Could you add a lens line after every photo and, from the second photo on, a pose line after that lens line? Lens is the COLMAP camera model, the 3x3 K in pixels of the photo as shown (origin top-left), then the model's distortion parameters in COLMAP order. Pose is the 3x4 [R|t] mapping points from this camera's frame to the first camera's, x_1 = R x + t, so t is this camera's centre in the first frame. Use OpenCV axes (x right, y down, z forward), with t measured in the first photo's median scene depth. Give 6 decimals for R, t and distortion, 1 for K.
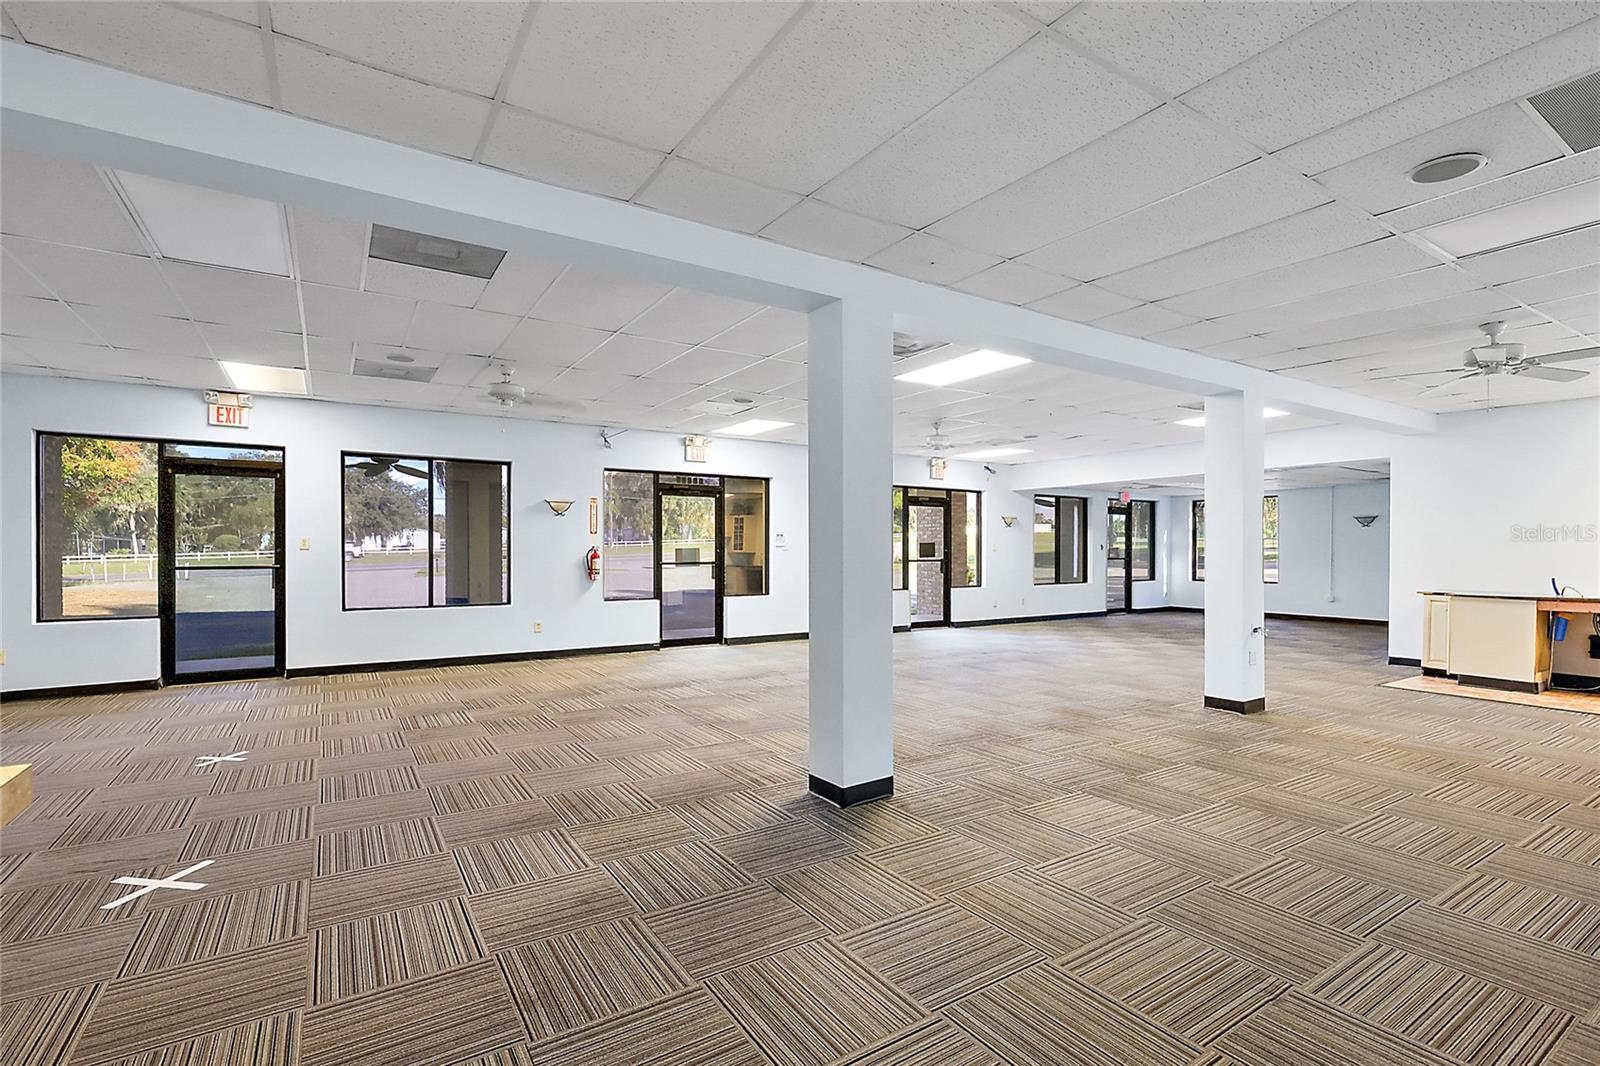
lens RADIAL K [[723.4, 0, 839.7], [0, 723.4, 549.8], [0, 0, 1]] dist [0.015083, 0.000041]
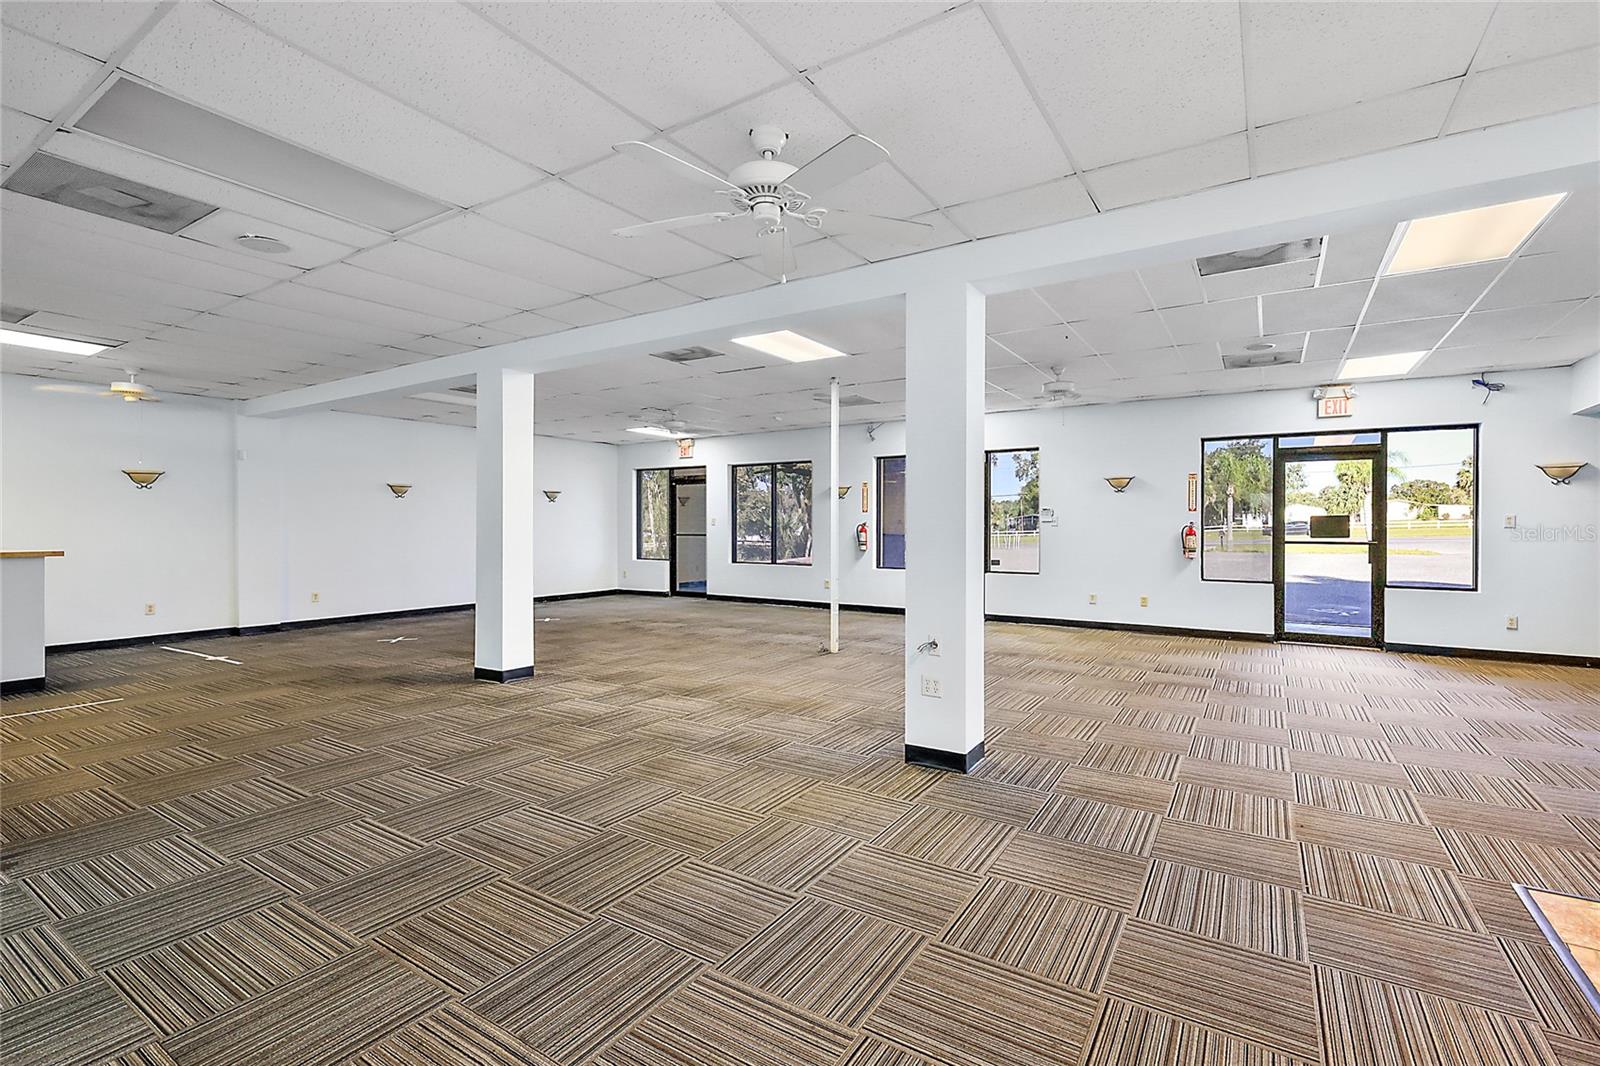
lens RADIAL K [[742.5, 0, 842.8], [0, 742.5, 518.4], [0, 0, 1]] dist [-0.034383, -0.000156]
pose [[0.425244, -0.012167, -0.904997, 0.902378], [-0.000607, 0.999906, -0.013728, 0.007871], [0.905079, 0.006387, 0.425196, 0.505025]]
